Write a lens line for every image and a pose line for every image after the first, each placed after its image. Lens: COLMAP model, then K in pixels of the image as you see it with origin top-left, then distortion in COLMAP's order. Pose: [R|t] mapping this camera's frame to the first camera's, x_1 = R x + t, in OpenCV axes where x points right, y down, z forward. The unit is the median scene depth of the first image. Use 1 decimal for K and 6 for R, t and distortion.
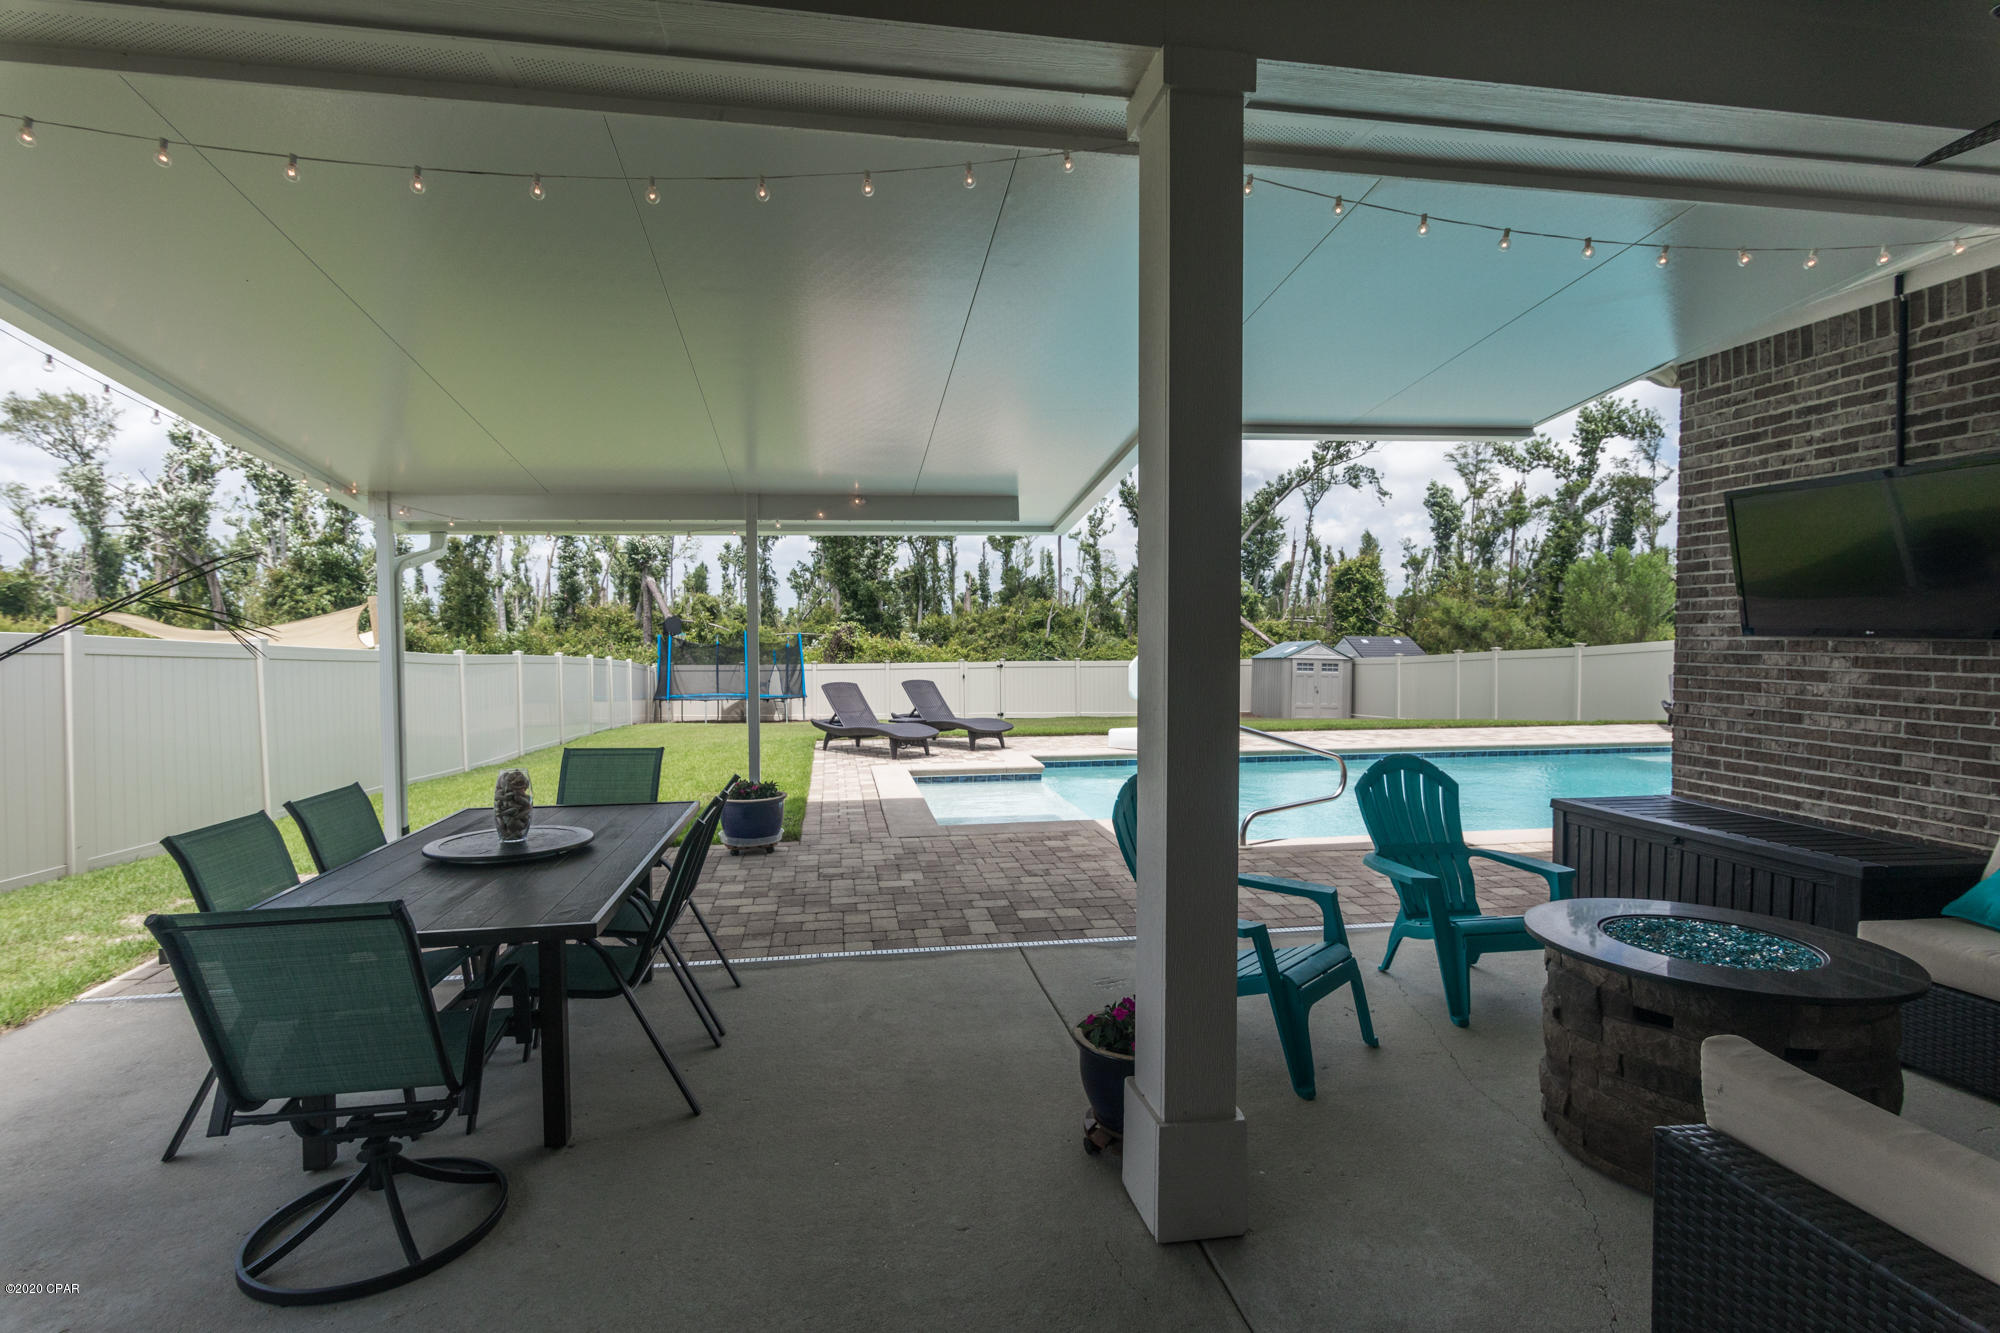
lens RADIAL K [[957.9, 0, 997.4], [0, 957.9, 664.8], [0, 0, 1]] dist [0.004022, -0.000500]
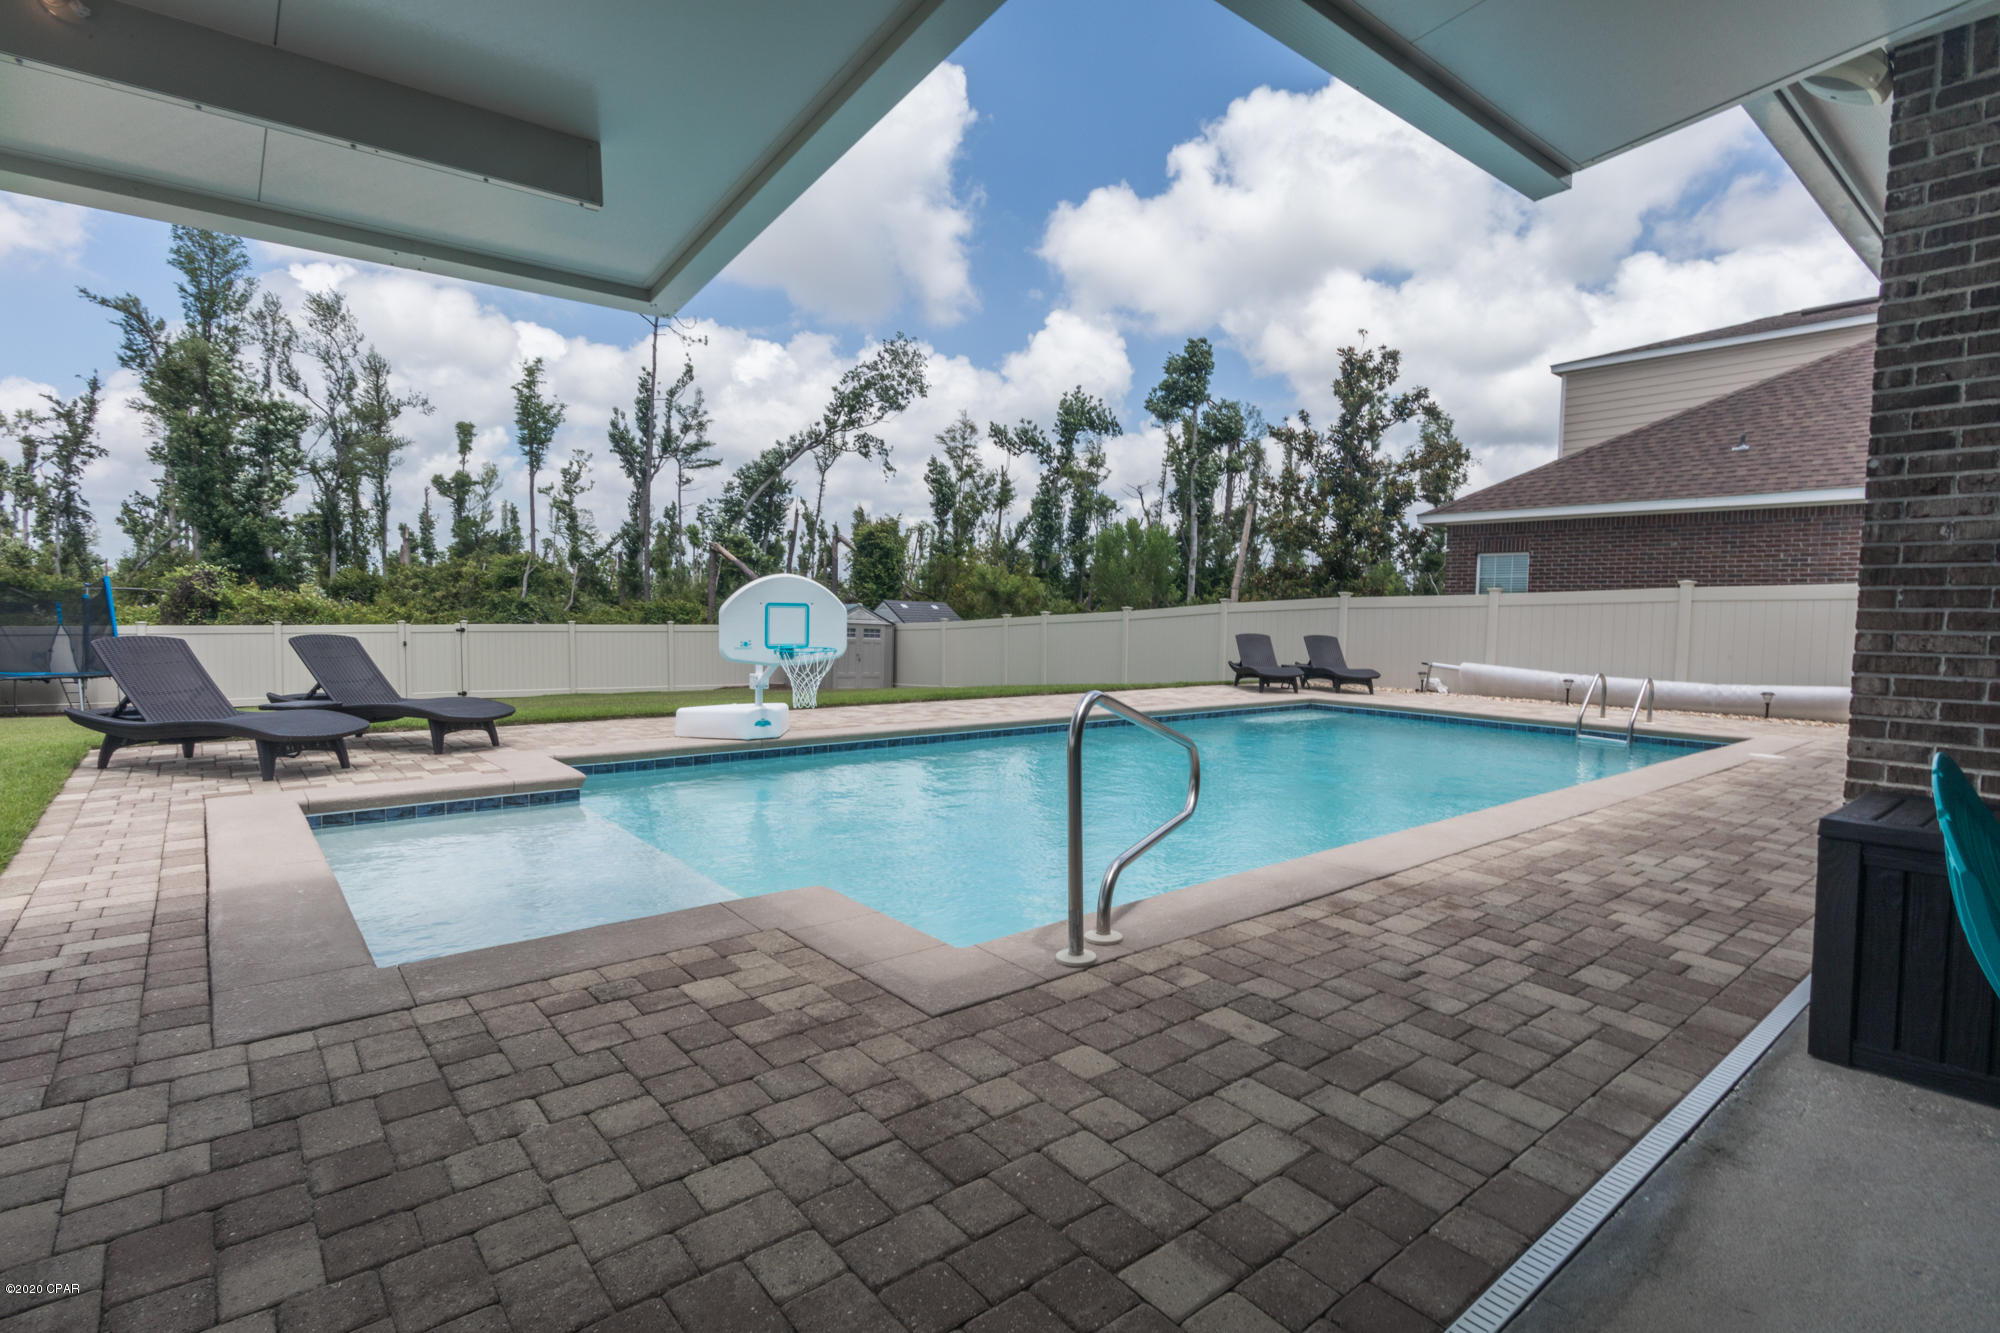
lens RADIAL K [[963.8, 0, 1000.0], [0, 963.8, 666.5], [0, 0, 1]] dist [0.003815, -0.001368]
pose [[0.866989, -0.012222, 0.498177, -0.008328], [-0.002530, 0.999578, 0.028926, 0.007369], [-0.498320, -0.026339, 0.866593, 0.125127]]
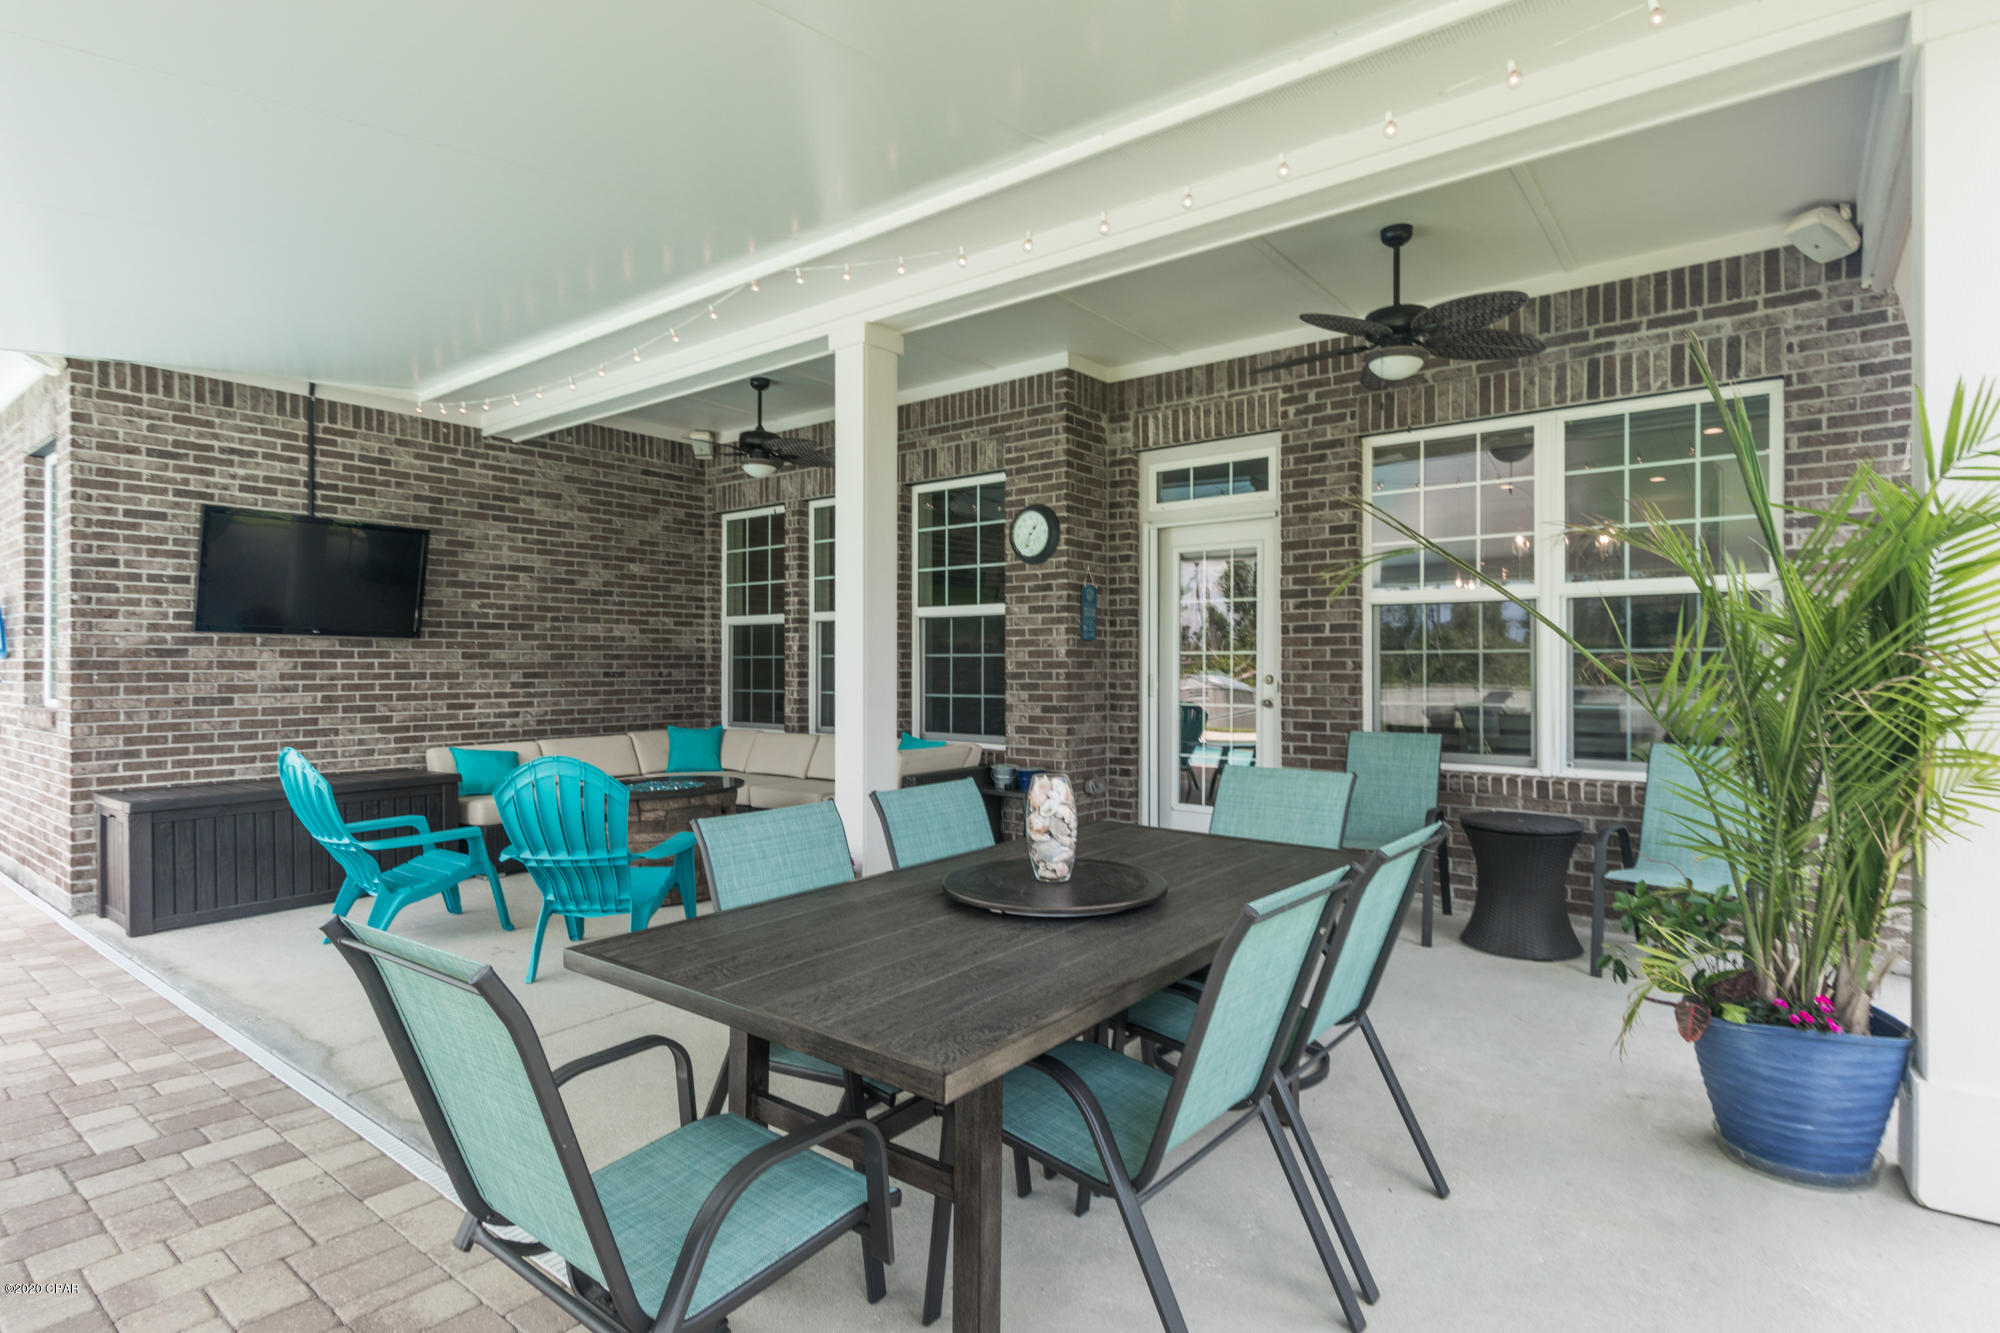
lens RADIAL K [[997.6, 0, 998.7], [0, 997.6, 663.9], [0, 0, 1]] dist [0.002590, 0.000864]
pose [[-0.673446, 0.003724, 0.739227, -0.111052], [0.027397, 0.999426, 0.019924, 0.001537], [-0.738728, 0.033671, -0.673162, 0.165342]]
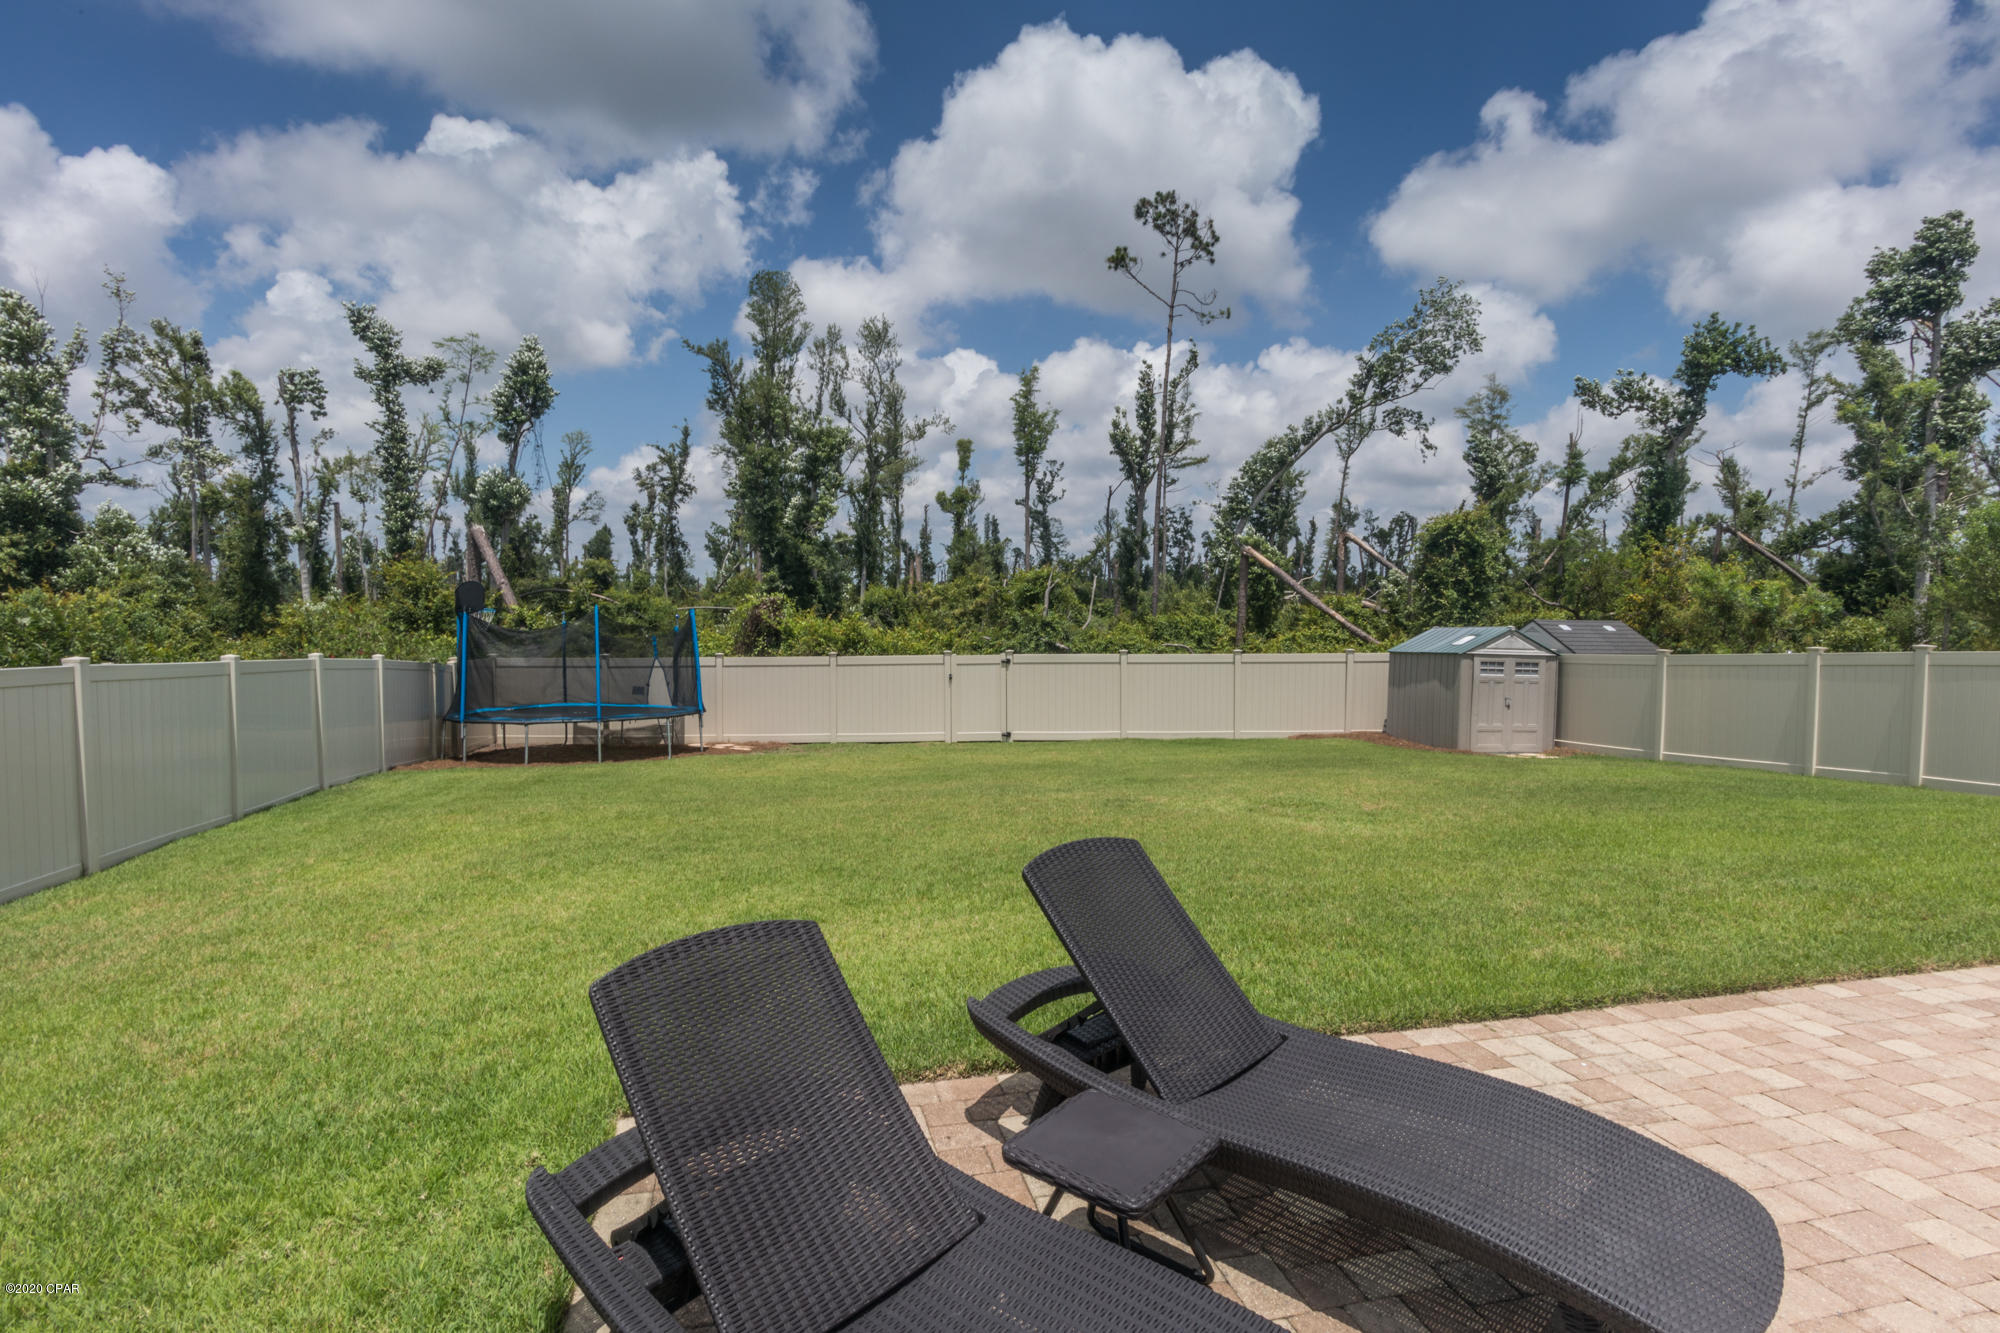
lens RADIAL K [[997.6, 0, 998.7], [0, 997.6, 663.9], [0, 0, 1]] dist [0.002590, 0.000864]
pose [[0.997642, 0.002961, 0.068564, -0.051362], [-0.004601, 0.999707, 0.023772, -0.014011], [-0.068474, -0.024032, 0.997363, 0.331785]]
